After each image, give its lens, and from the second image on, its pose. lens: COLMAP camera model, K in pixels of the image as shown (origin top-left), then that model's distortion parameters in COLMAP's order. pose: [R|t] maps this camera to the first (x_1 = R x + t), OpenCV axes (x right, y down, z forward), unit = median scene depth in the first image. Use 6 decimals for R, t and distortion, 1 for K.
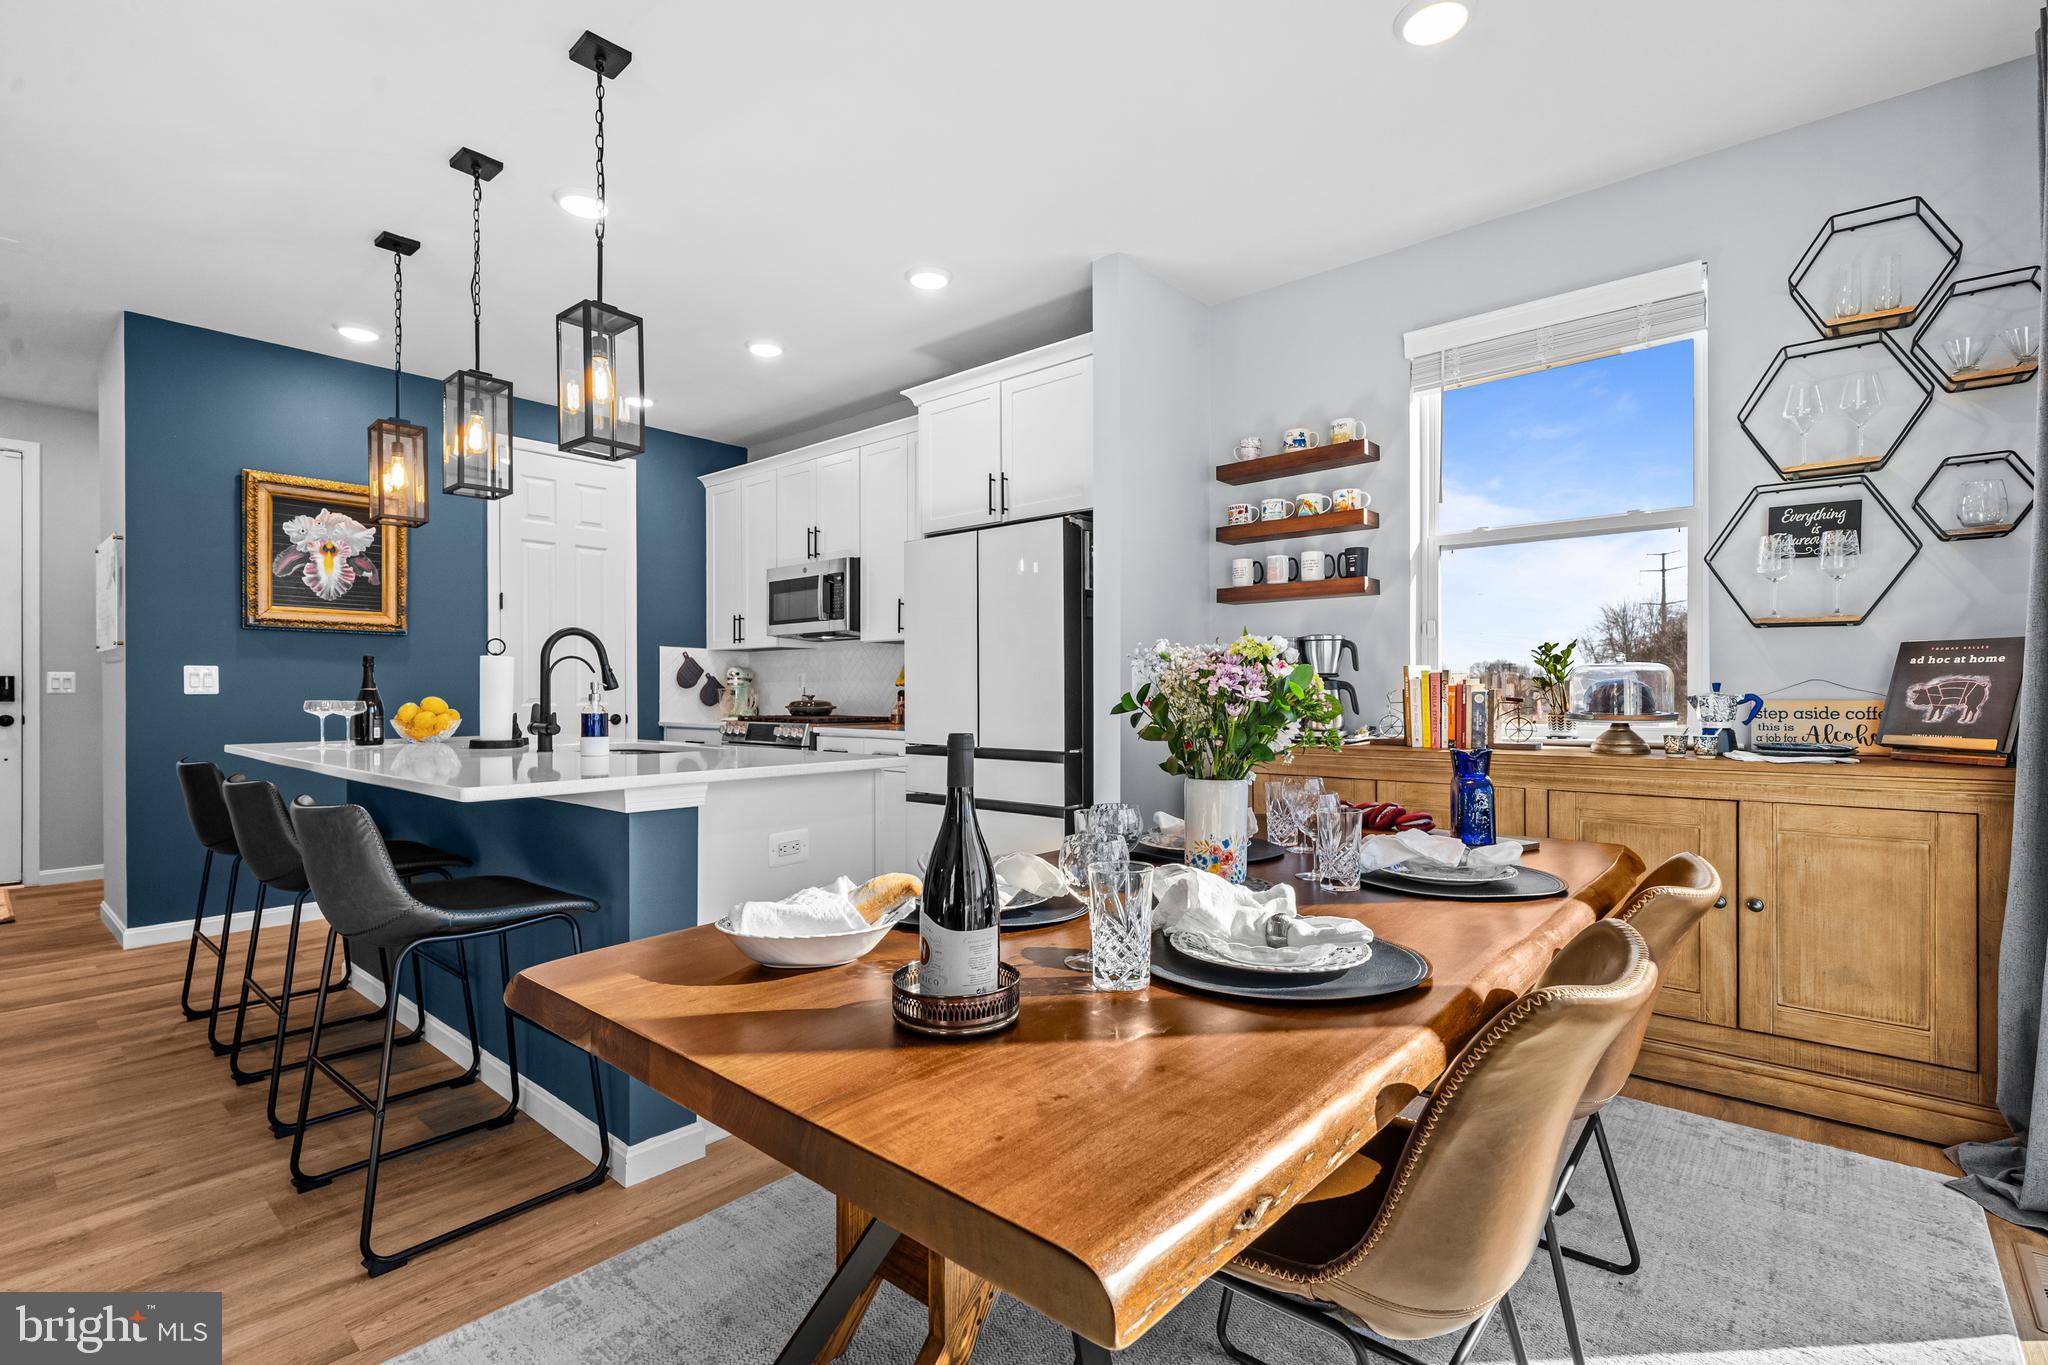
lens RADIAL K [[934.9, 0, 1026.6], [0, 934.9, 694.4], [0, 0, 1]] dist [0.002042, 0.000446]
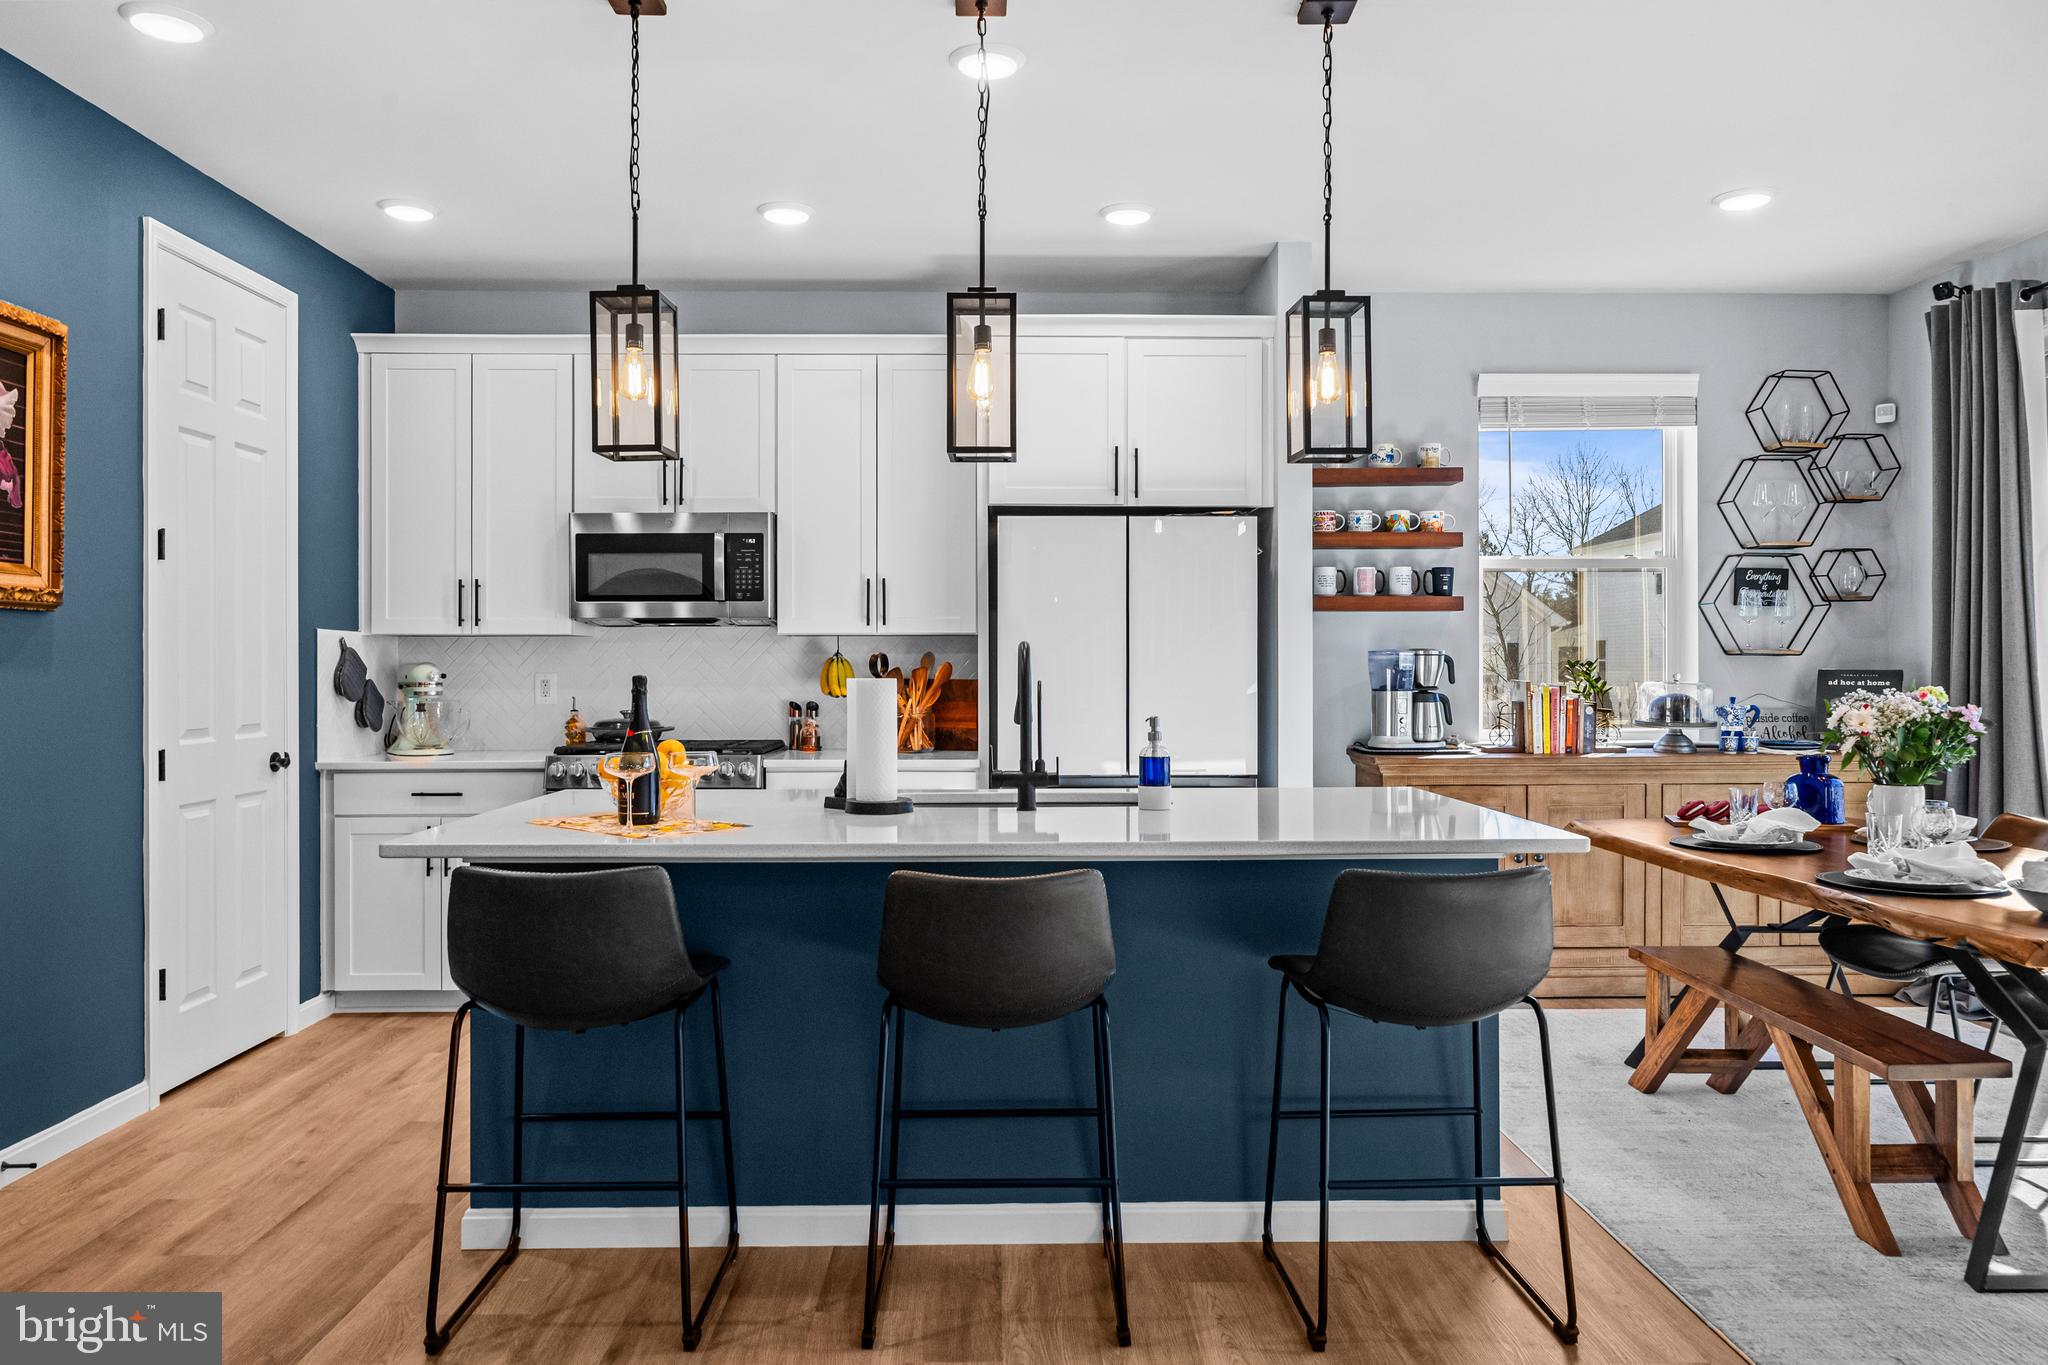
lens RADIAL K [[1399.6, 0, 1024.0], [0, 1399.6, 682.5], [0, 0, 1]] dist [-0.000119, 0.001104]
pose [[0.742871, -0.006867, 0.669400, -1.068069], [0.002530, 0.999969, 0.007450, -0.039792], [-0.669430, -0.003841, 0.742865, 0.144008]]
